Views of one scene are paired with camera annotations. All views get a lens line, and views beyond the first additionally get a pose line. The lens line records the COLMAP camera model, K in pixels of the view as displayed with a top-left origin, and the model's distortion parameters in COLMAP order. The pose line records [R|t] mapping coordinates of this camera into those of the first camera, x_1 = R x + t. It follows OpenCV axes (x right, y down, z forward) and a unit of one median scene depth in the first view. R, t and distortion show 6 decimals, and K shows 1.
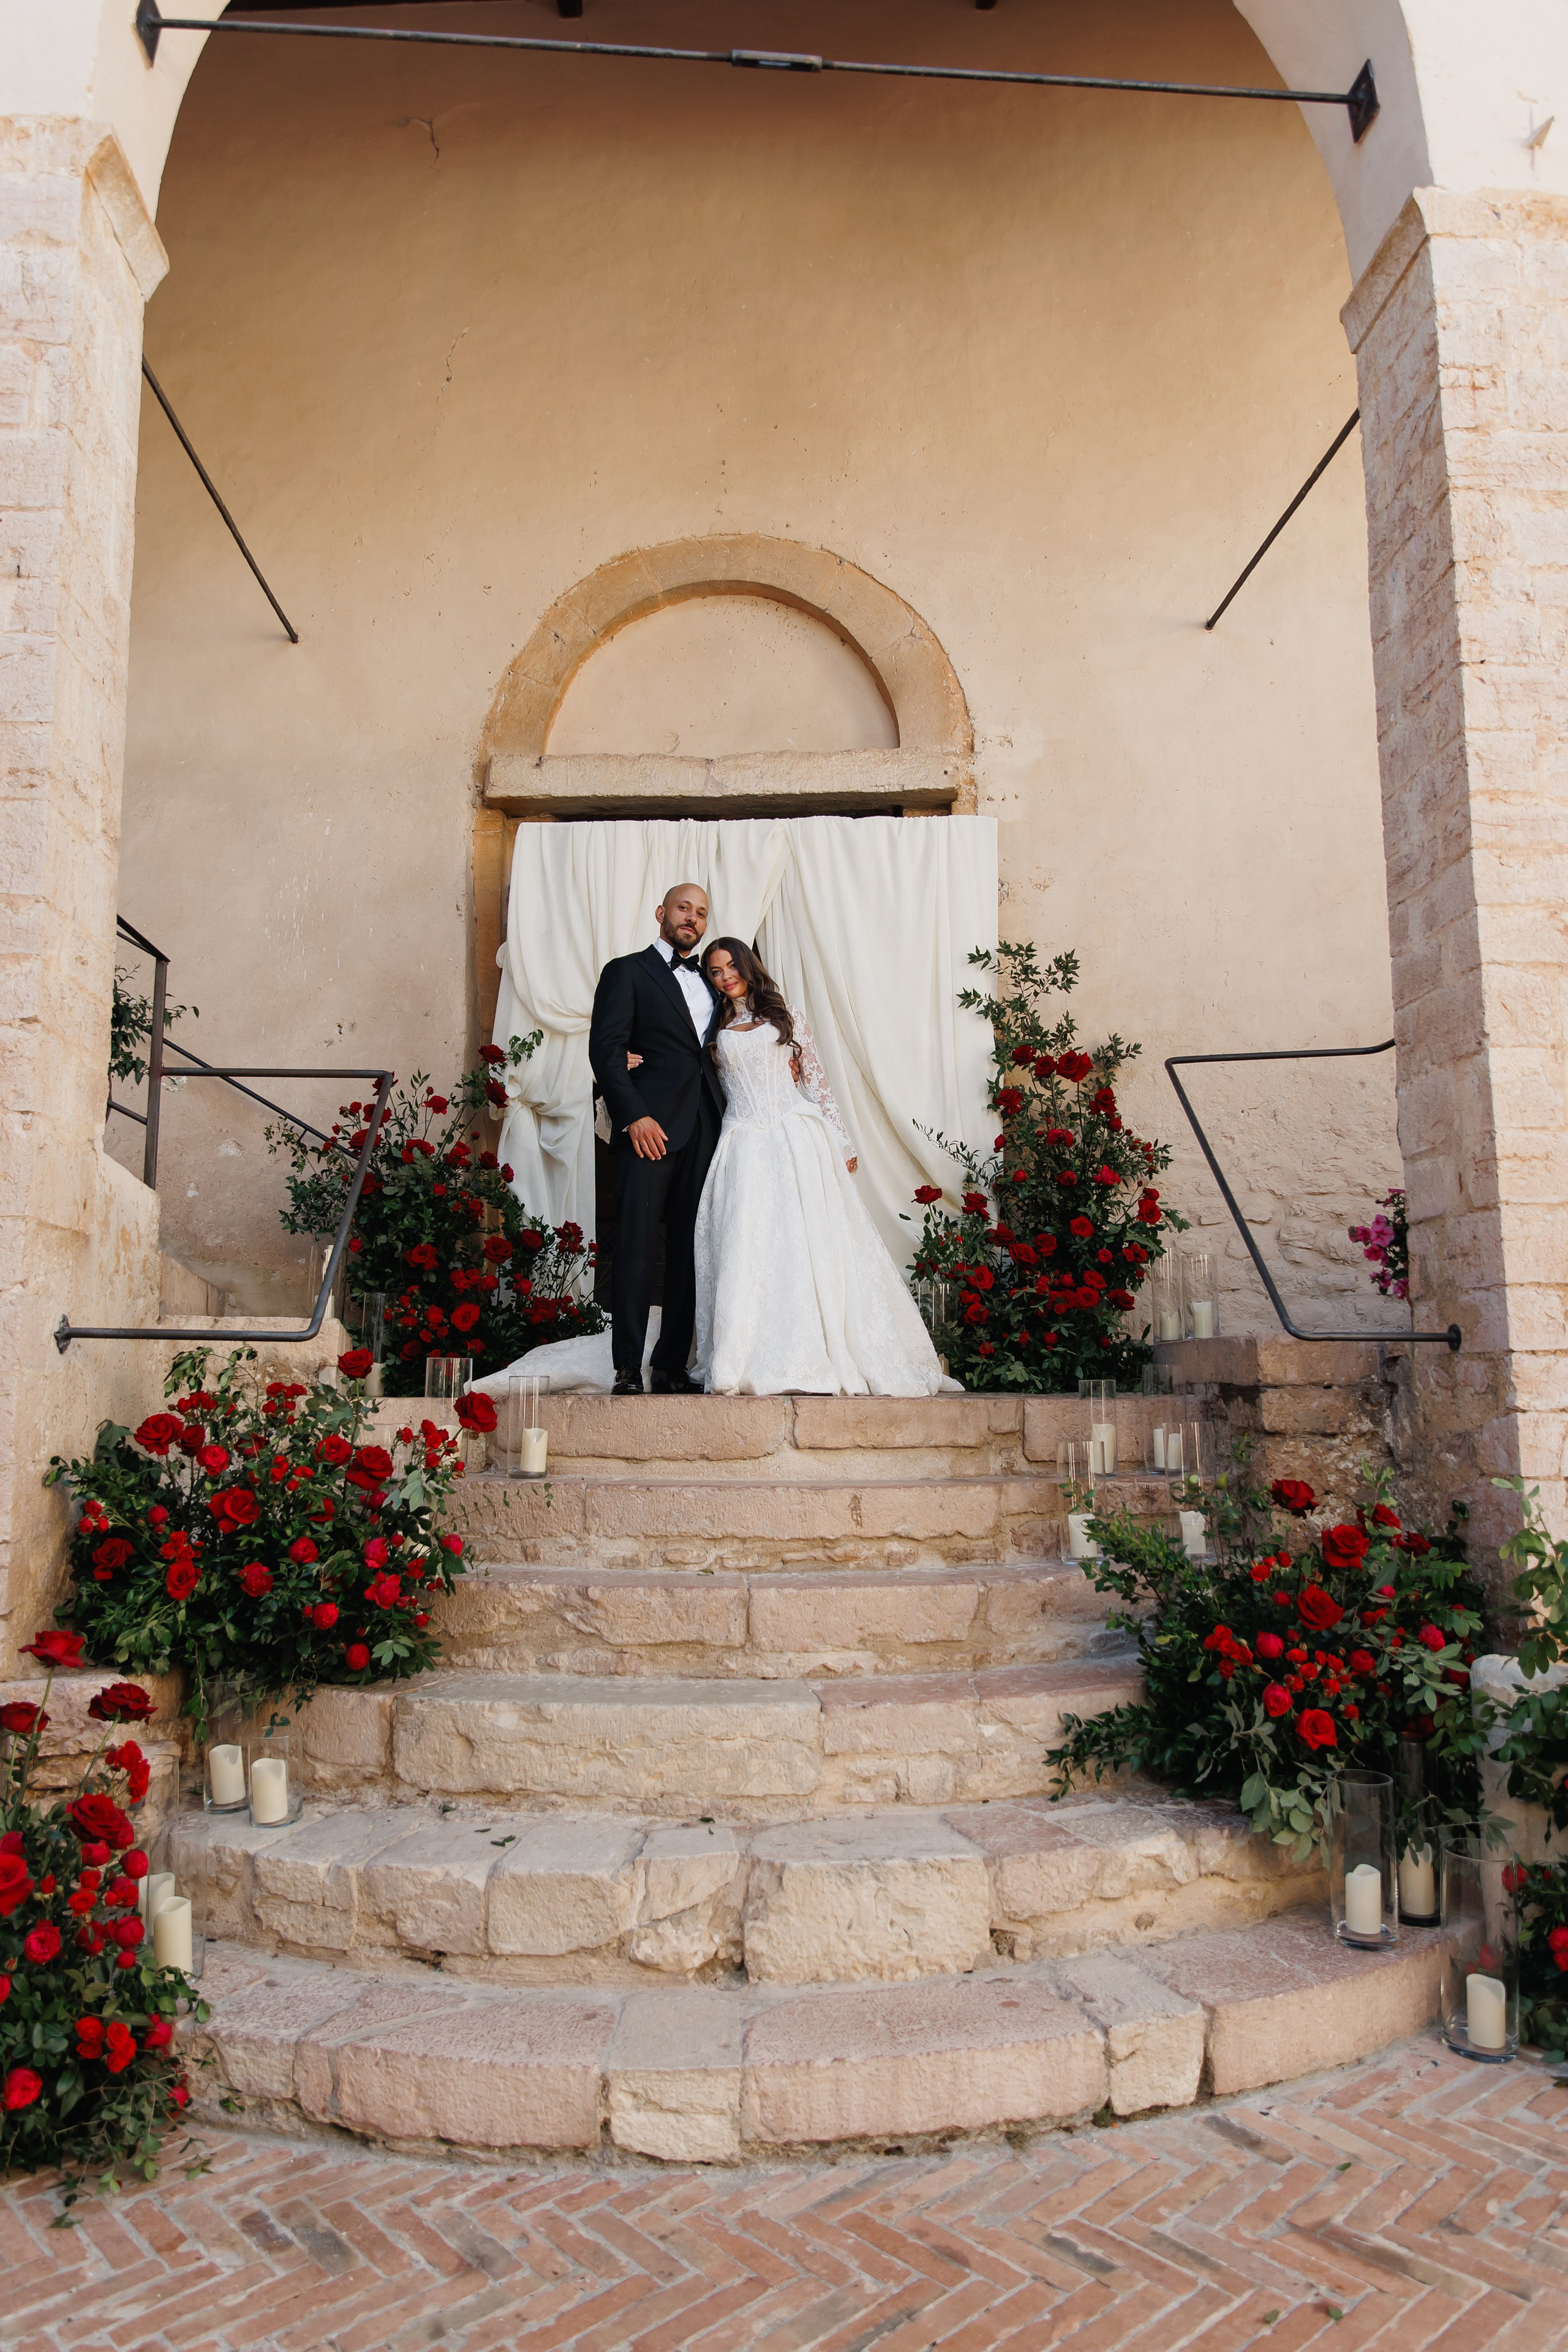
lens RADIAL K [[1596.1, 0, 782.6], [0, 1596.1, 1186.9], [0, 0, 1]] dist [0.009458, -0.015927]
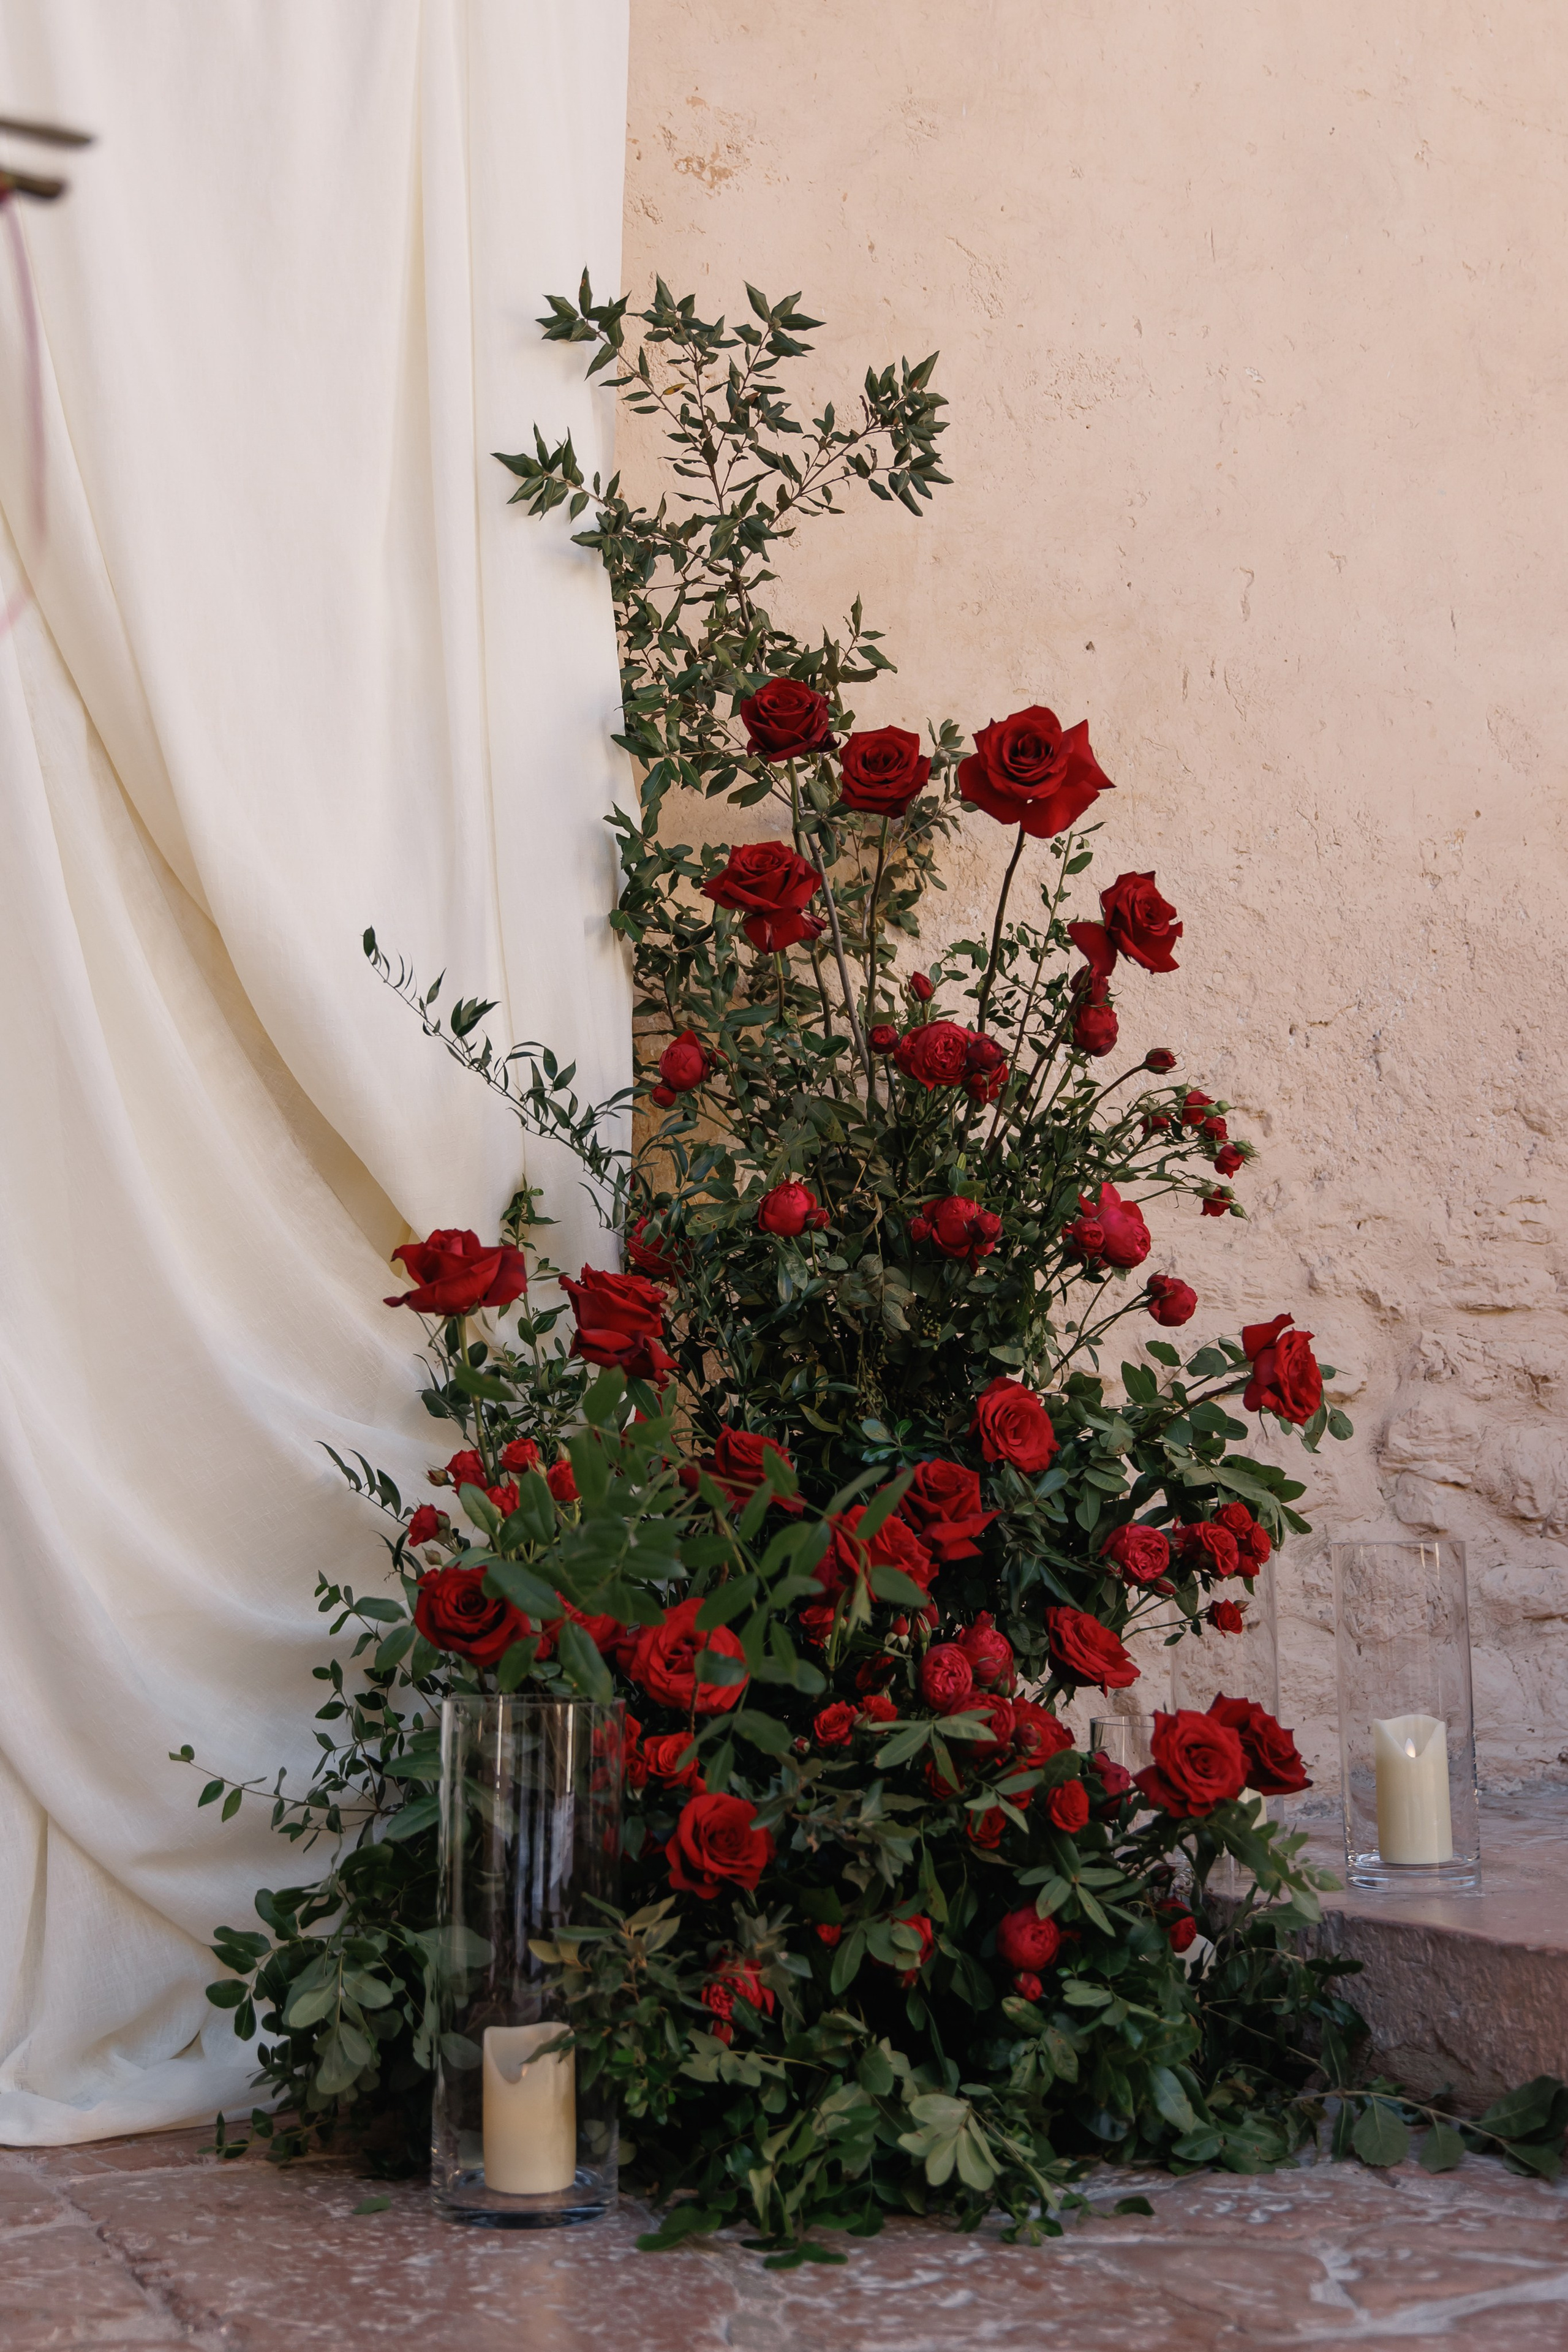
lens RADIAL K [[2828.5, 0, 784.2], [0, 2828.5, 1209.3], [0, 0, 1]] dist [0.008165, 0.008712]
pose [[0.888296, 0.053015, 0.456201, -0.076063], [-0.051689, 0.998545, -0.015395, 0.000534], [-0.456353, -0.009905, 0.889743, 1.009172]]
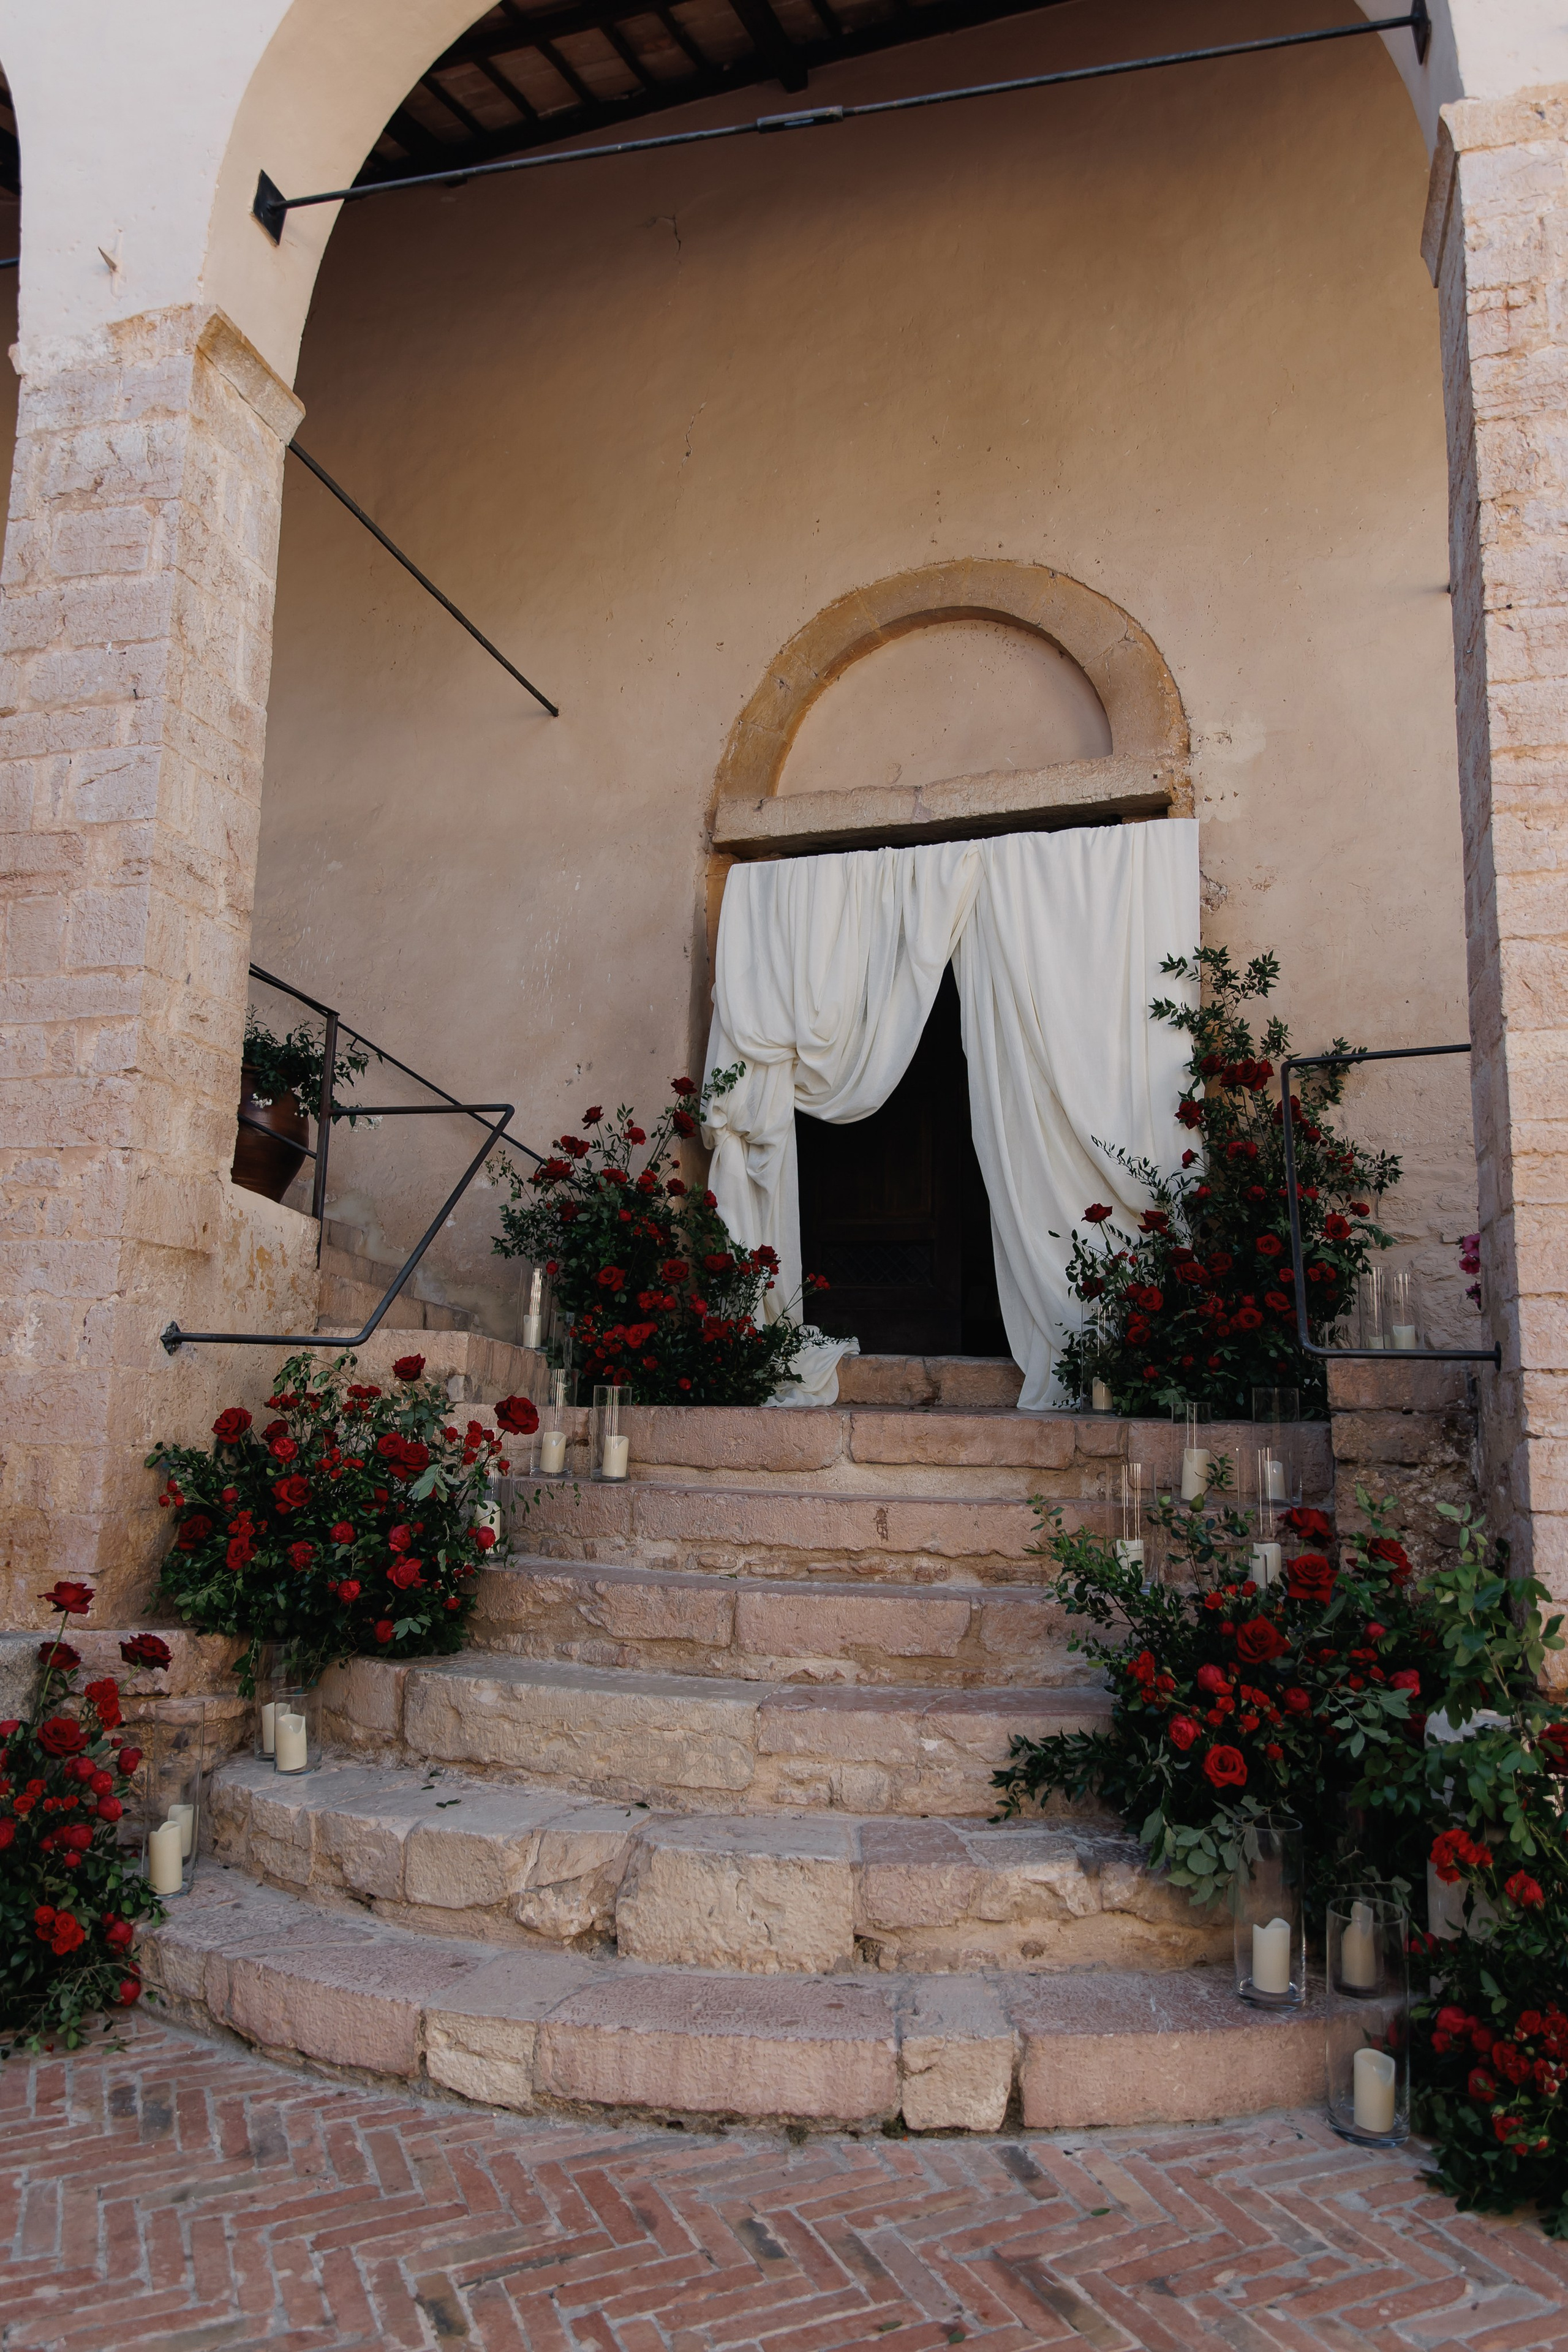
lens RADIAL K [[1626.8, 0, 796.6], [0, 1626.8, 1184.4], [0, 0, 1]] dist [0.010663, -0.015839]
pose [[0.951581, -0.021333, -0.306657, 0.351412], [0.013786, 0.999547, -0.026755, 0.018125], [0.307089, 0.021233, 0.951444, 0.006444]]
